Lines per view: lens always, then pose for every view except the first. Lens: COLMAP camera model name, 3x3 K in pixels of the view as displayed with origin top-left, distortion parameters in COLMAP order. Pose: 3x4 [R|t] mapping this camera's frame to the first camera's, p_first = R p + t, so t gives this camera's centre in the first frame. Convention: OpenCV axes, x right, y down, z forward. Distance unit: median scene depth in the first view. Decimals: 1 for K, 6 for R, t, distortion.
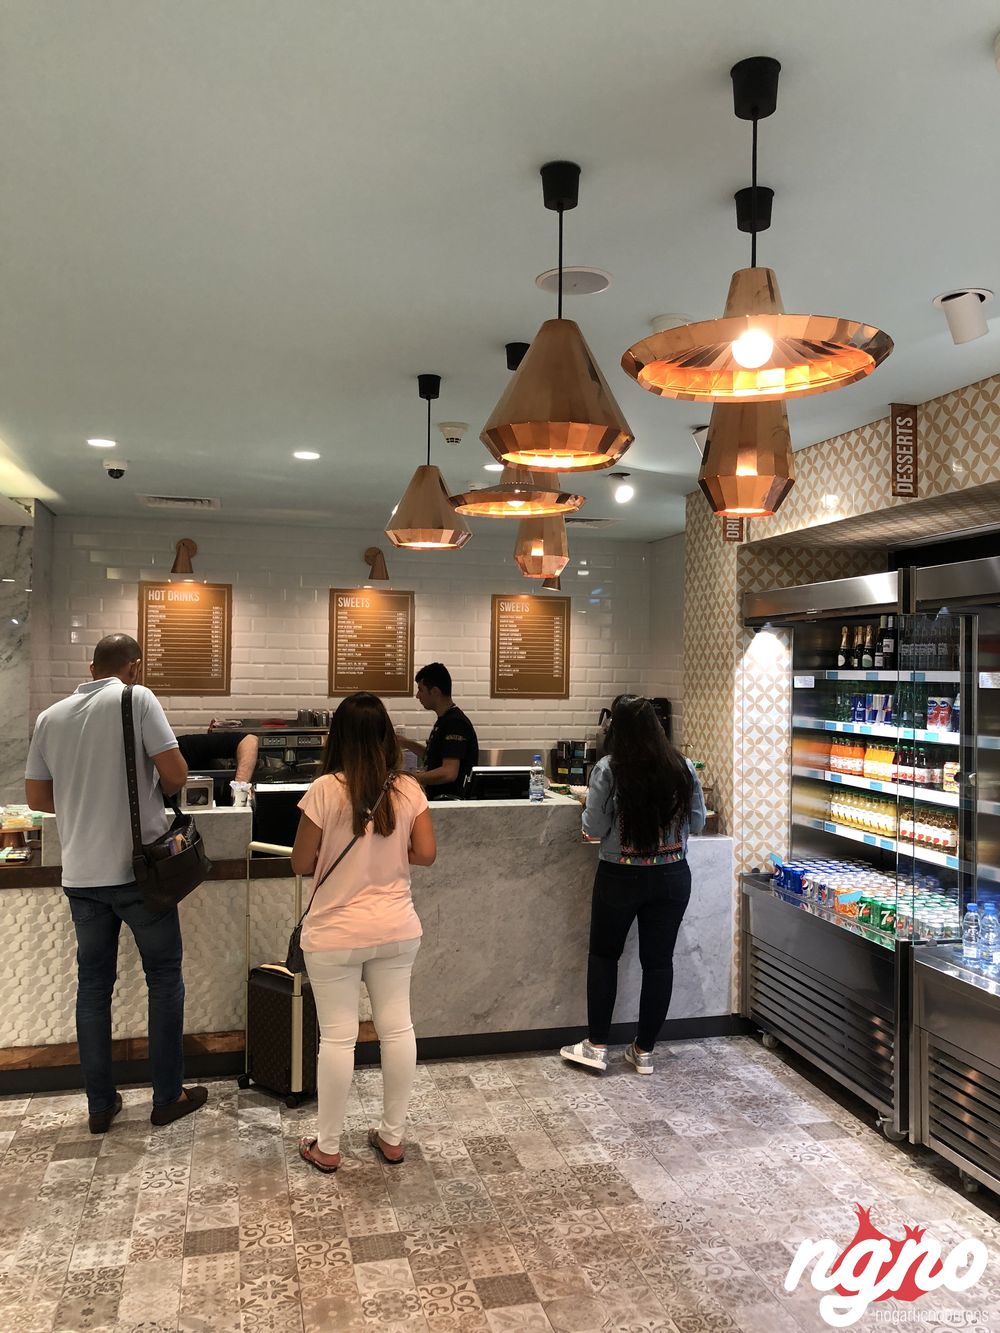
lens RADIAL K [[1106.8, 0, 511.7], [0, 1106.8, 652.8], [0, 0, 1]] dist [0.044027, -0.050336]
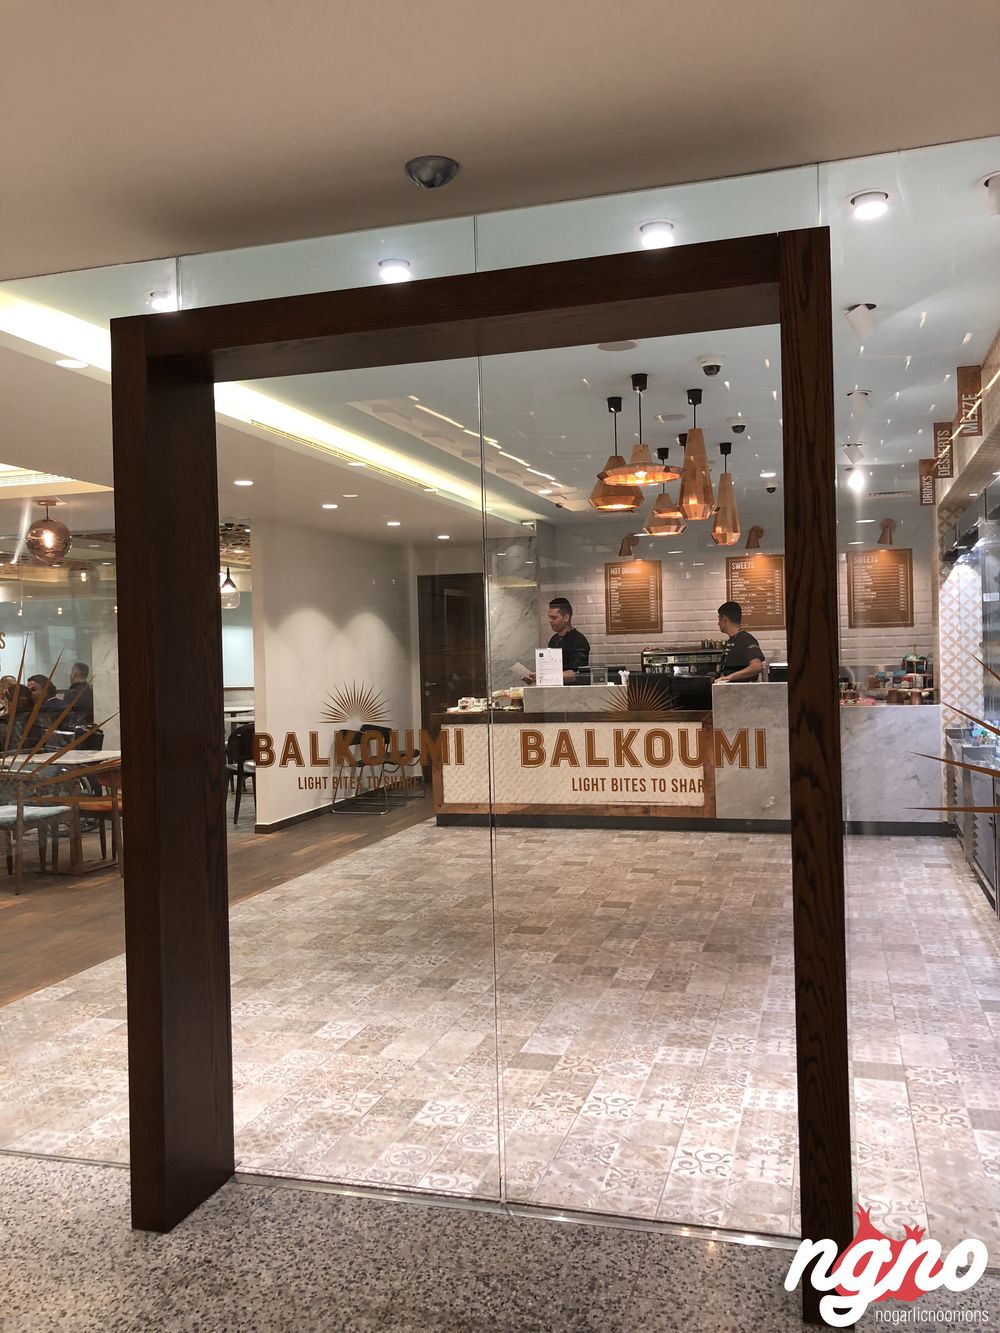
lens RADIAL K [[1106.8, 0, 510.1], [0, 1106.8, 665.7], [0, 0, 1]] dist [0.044027, -0.050336]
pose [[0.861845, -0.029015, -0.506340, 0.486533], [0.047043, 0.998632, 0.022847, 0.056501], [0.504985, -0.043511, 0.862031, -0.610731]]
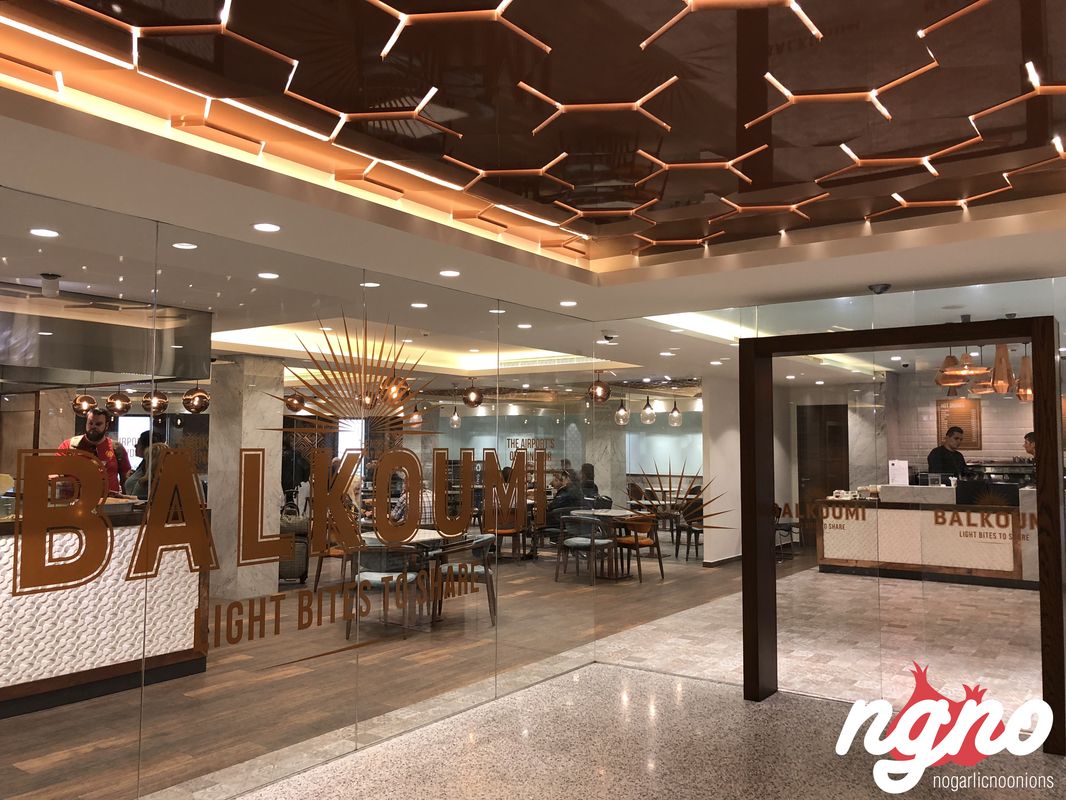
lens RADIAL K [[885.1, 0, 523.2], [0, 885.1, 397.6], [0, 0, 1]] dist [0.044027, -0.050336]
pose [[0.645915, -0.055375, -0.761398, 0.720993], [0.020589, 0.998267, -0.055136, 0.019967], [0.763131, 0.019937, 0.645936, -1.166205]]
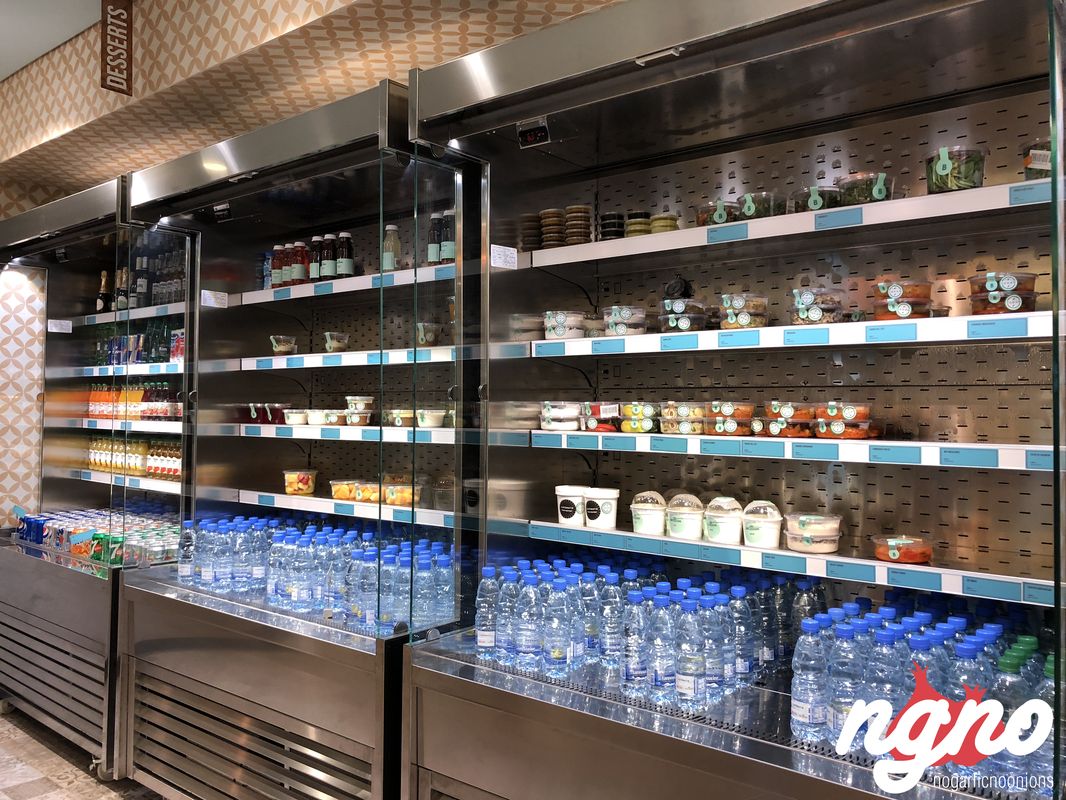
lens RADIAL K [[885.1, 0, 533.7], [0, 885.1, 385.0], [0, 0, 1]] dist [0.044027, -0.050336]
pose [[0.810702, 0.011164, 0.585353, 0.154240], [-0.010024, 0.999936, -0.005188, 0.082369], [-0.585374, -0.001661, 0.810762, 0.141087]]
